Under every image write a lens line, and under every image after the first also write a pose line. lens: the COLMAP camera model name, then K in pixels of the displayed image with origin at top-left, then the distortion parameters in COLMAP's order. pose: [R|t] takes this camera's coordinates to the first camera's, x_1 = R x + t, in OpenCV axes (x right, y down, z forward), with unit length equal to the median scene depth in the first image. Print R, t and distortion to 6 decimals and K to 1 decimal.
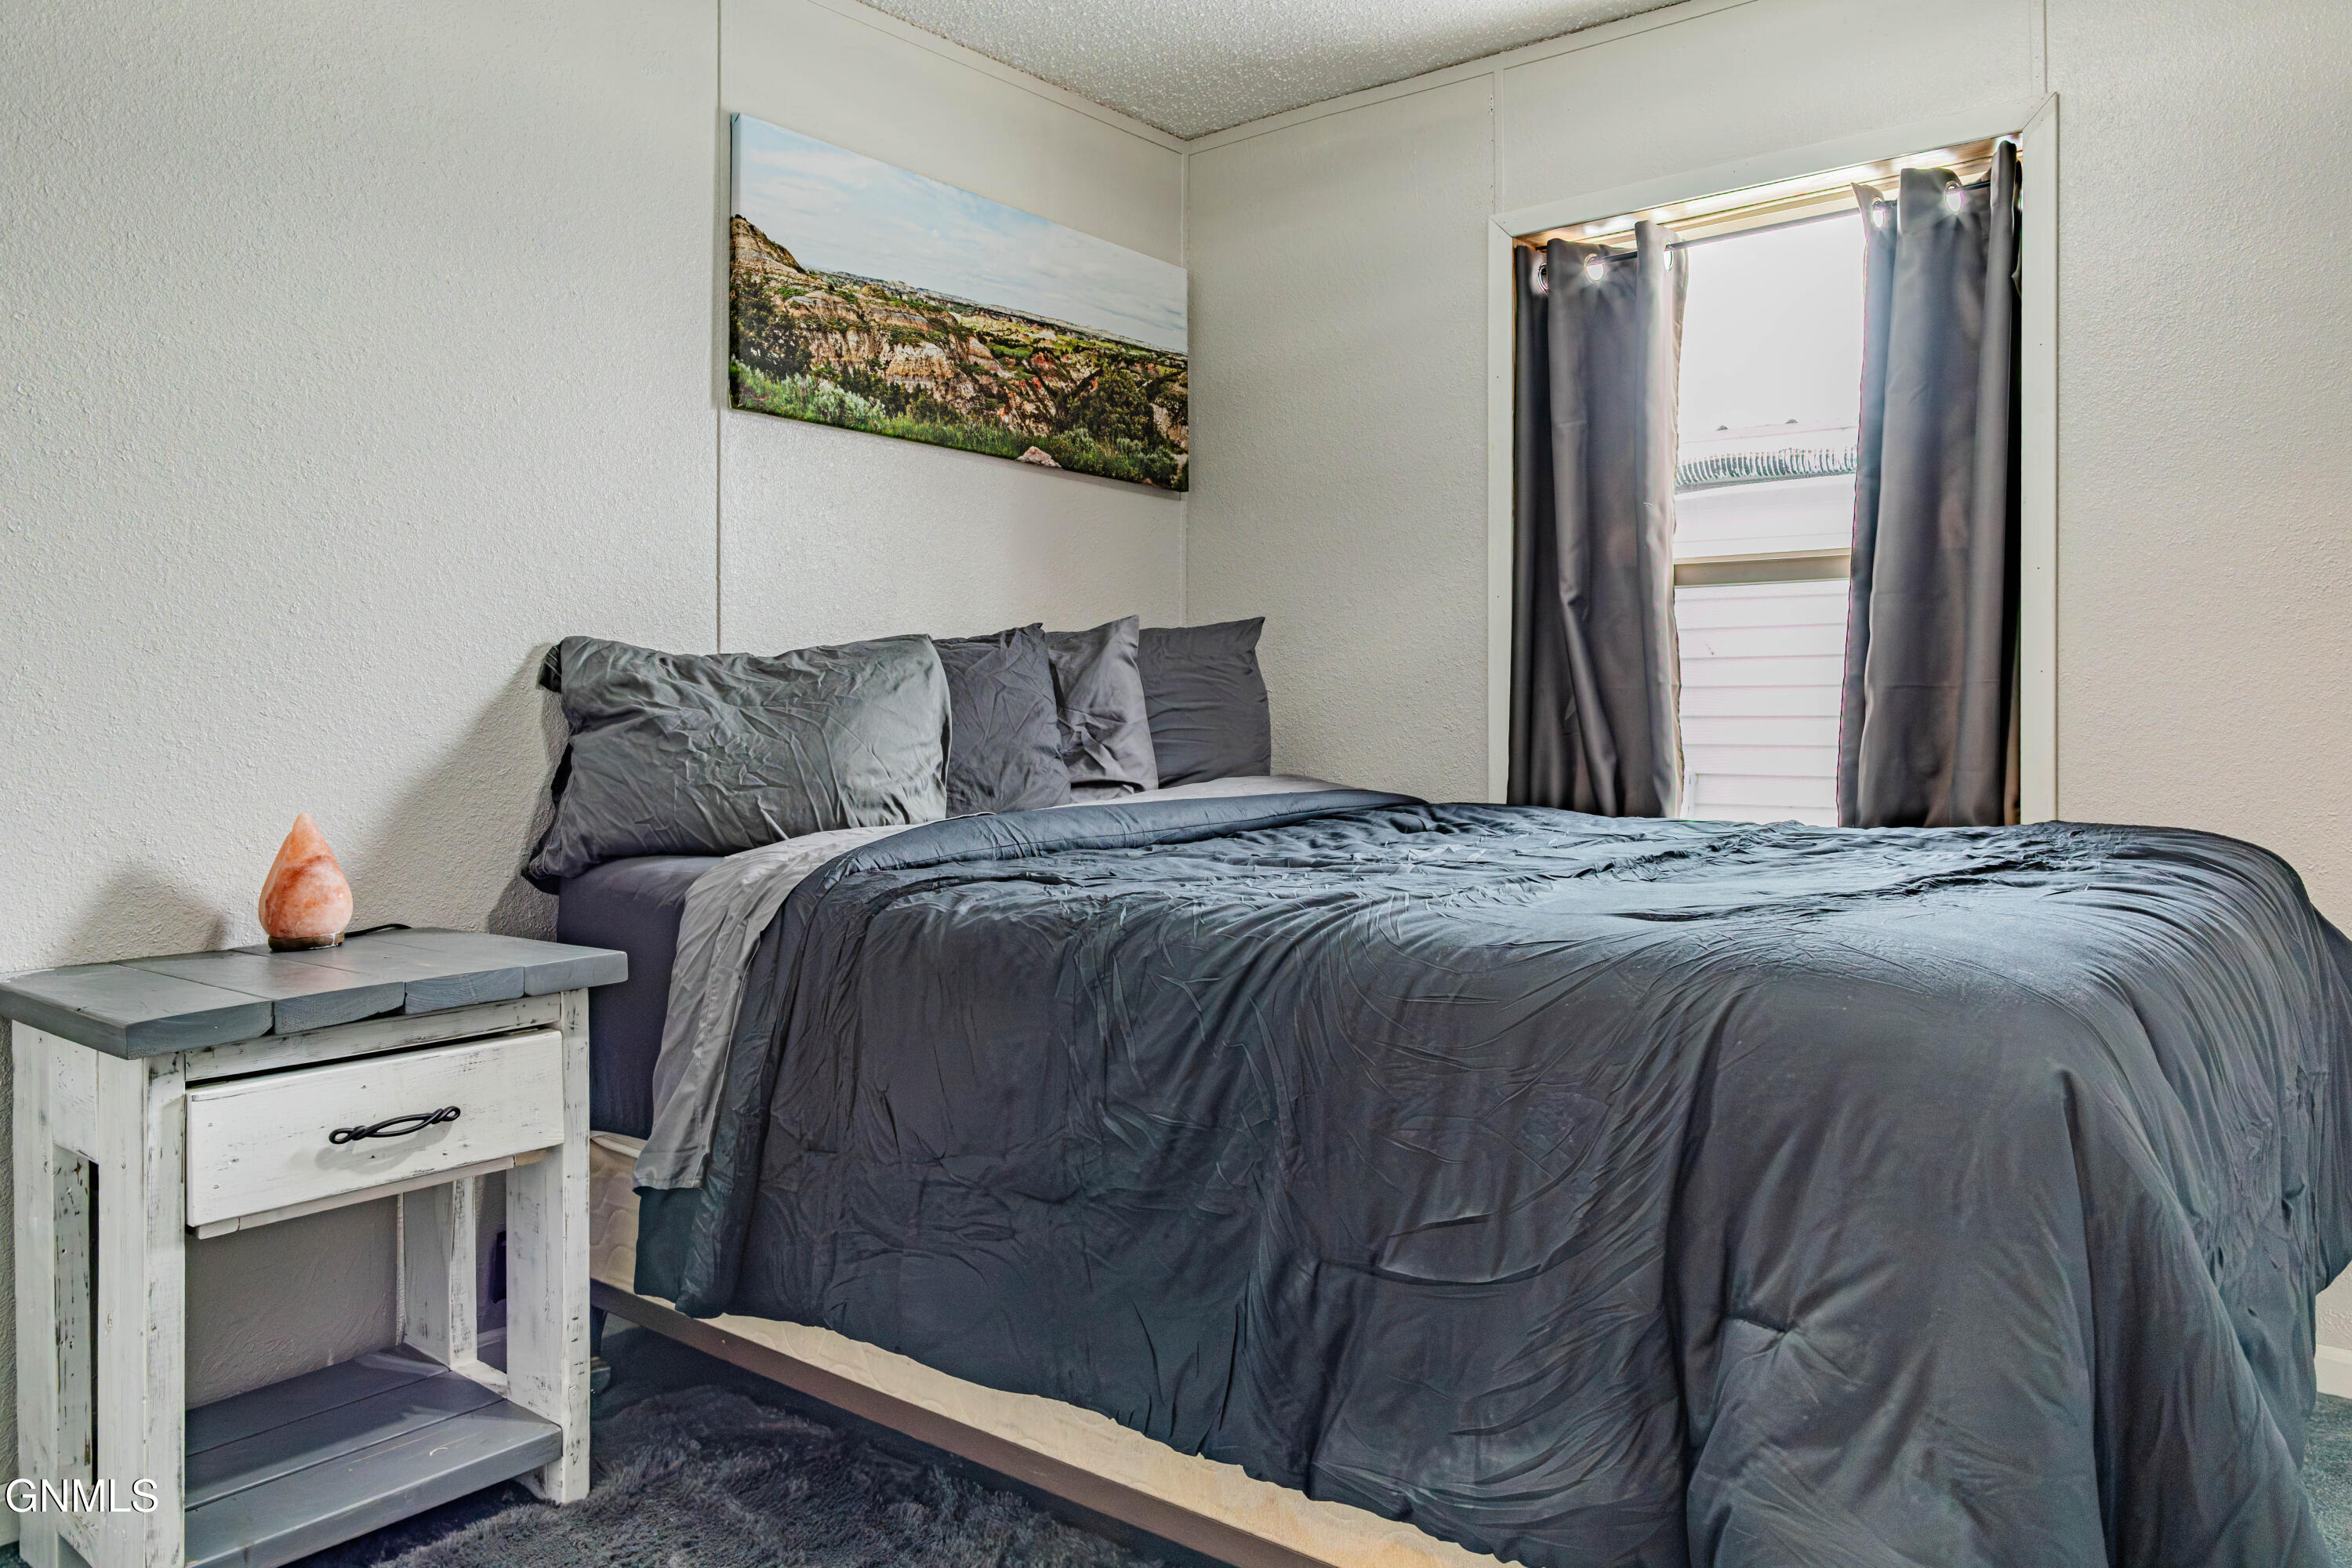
lens RADIAL K [[1644.8, 0, 1246.3], [0, 1644.8, 706.1], [0, 0, 1]] dist [0.005032, 0.004680]
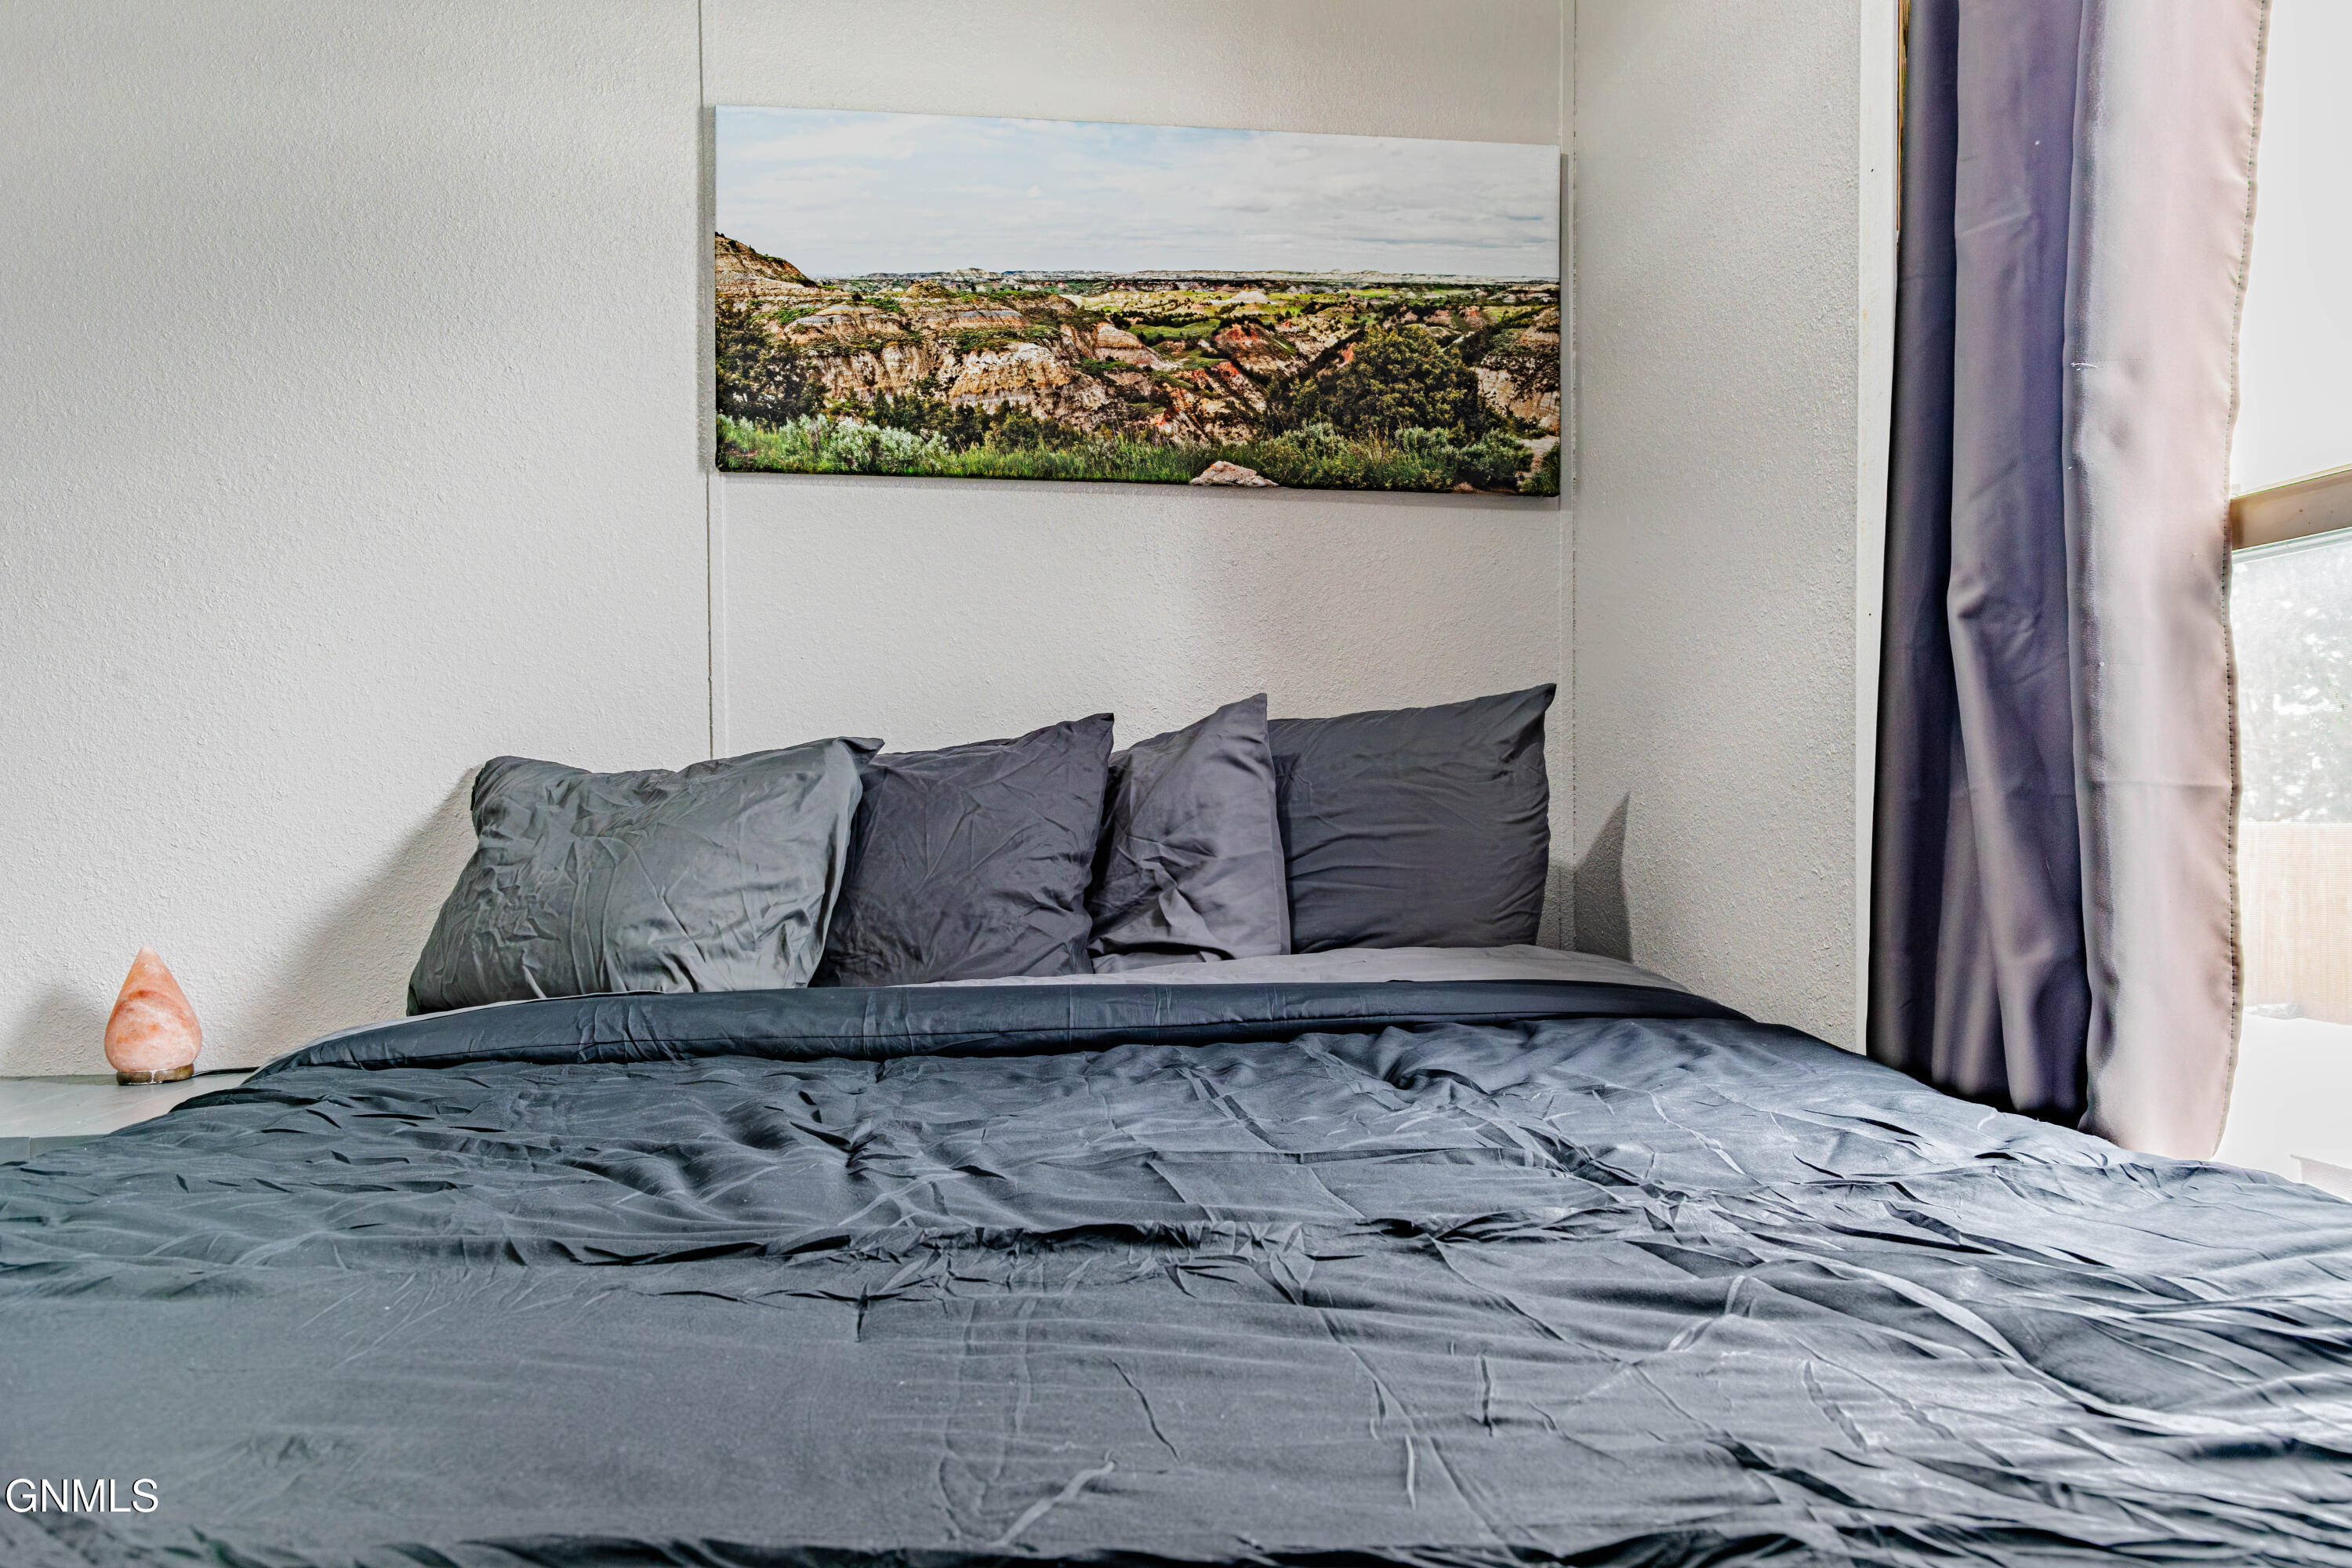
lens RADIAL K [[1644.8, 0, 1155.0], [0, 1644.8, 859.3], [0, 0, 1]] dist [0.005032, 0.004680]
pose [[0.685588, 0.014896, -0.727837, 0.394655], [0.006528, 0.999625, 0.026608, -0.006969], [0.727961, -0.022993, 0.685233, 0.530944]]
